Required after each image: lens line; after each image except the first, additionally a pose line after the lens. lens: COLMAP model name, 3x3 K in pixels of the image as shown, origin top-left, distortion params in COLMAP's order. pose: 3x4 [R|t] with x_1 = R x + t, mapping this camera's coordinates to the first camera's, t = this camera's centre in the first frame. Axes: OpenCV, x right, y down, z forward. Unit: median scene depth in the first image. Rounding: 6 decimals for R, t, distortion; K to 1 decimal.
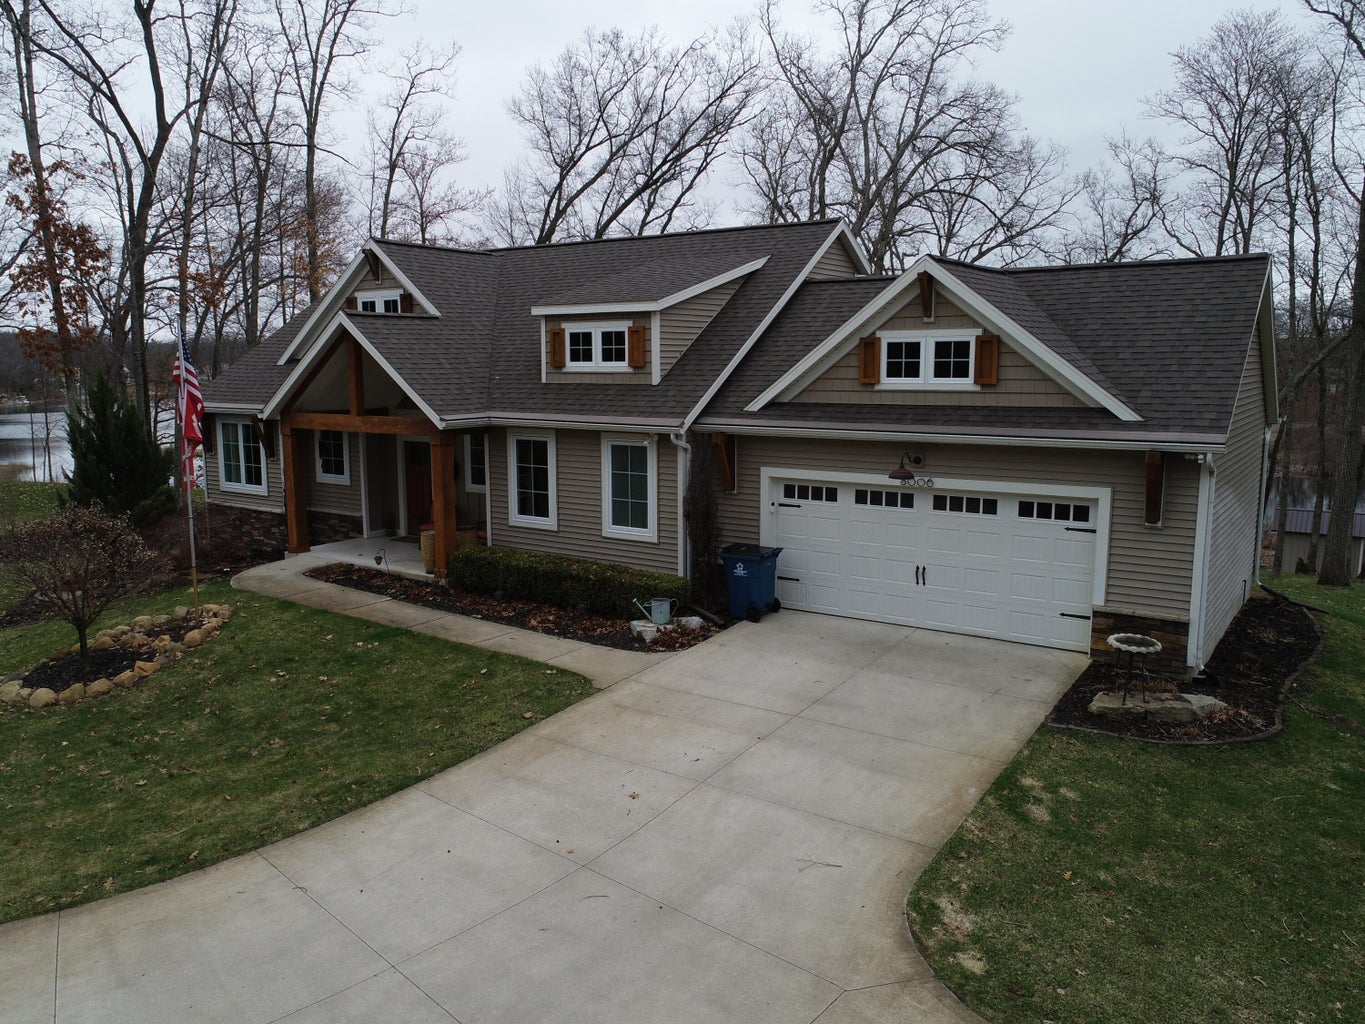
lens RADIAL K [[1032.1, 0, 679.1], [0, 1032.1, 517.7], [0, 0, 1]] dist [-0.005418, 0.000119]
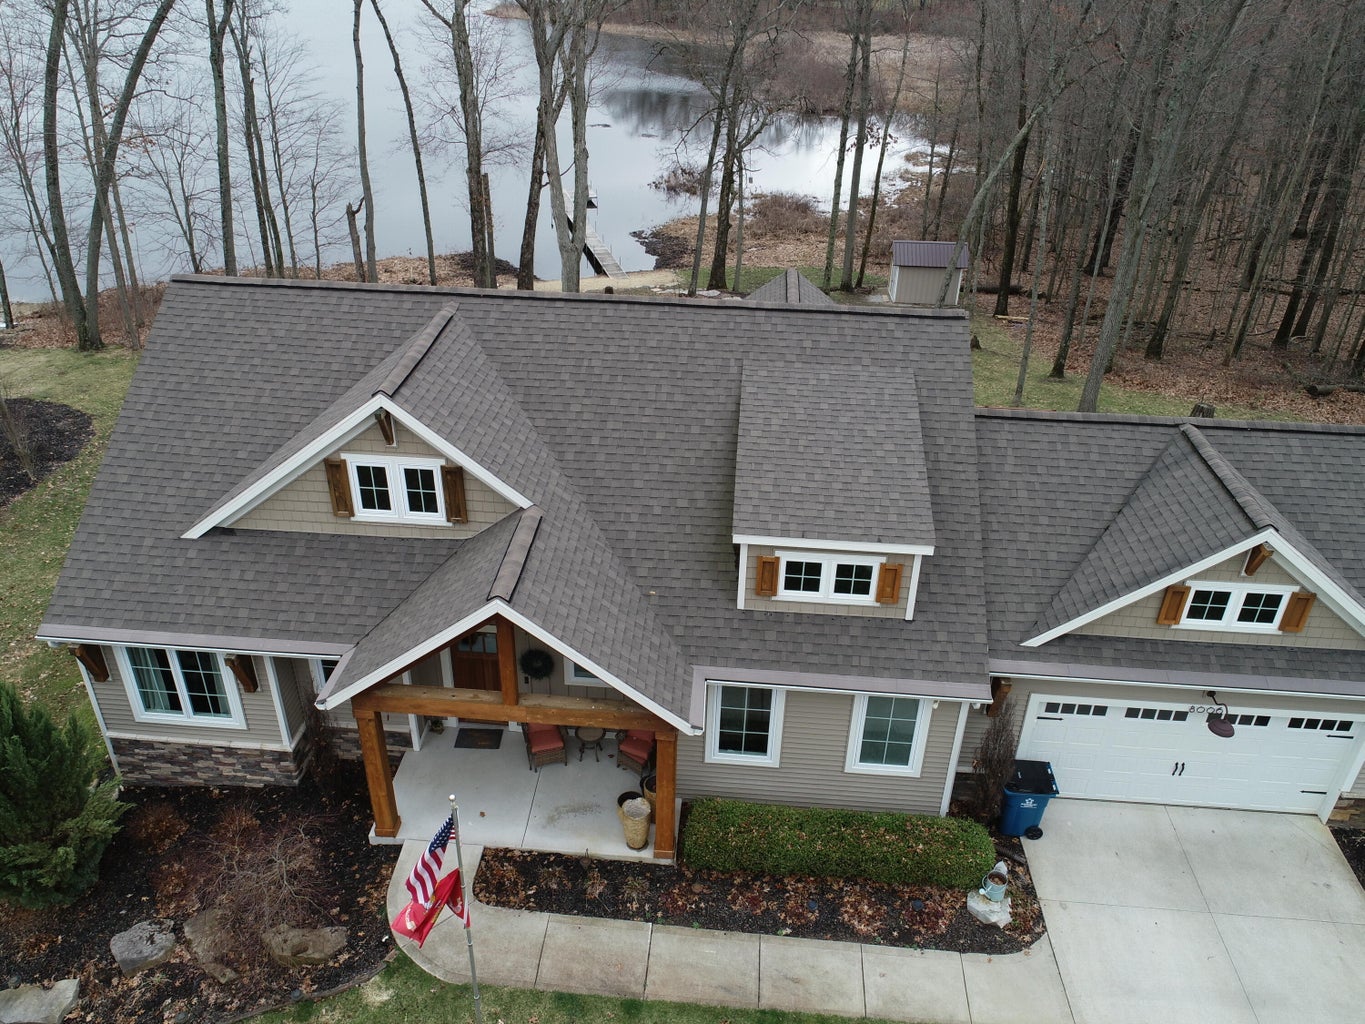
lens RADIAL K [[1032.1, 0, 678.4], [0, 1032.1, 512.2], [0, 0, 1]] dist [-0.005418, 0.000119]
pose [[0.864671, -0.235165, 0.443894, -0.629202], [0.053245, 0.921581, 0.384516, -0.629211], [-0.499509, -0.308845, 0.809386, 0.465861]]
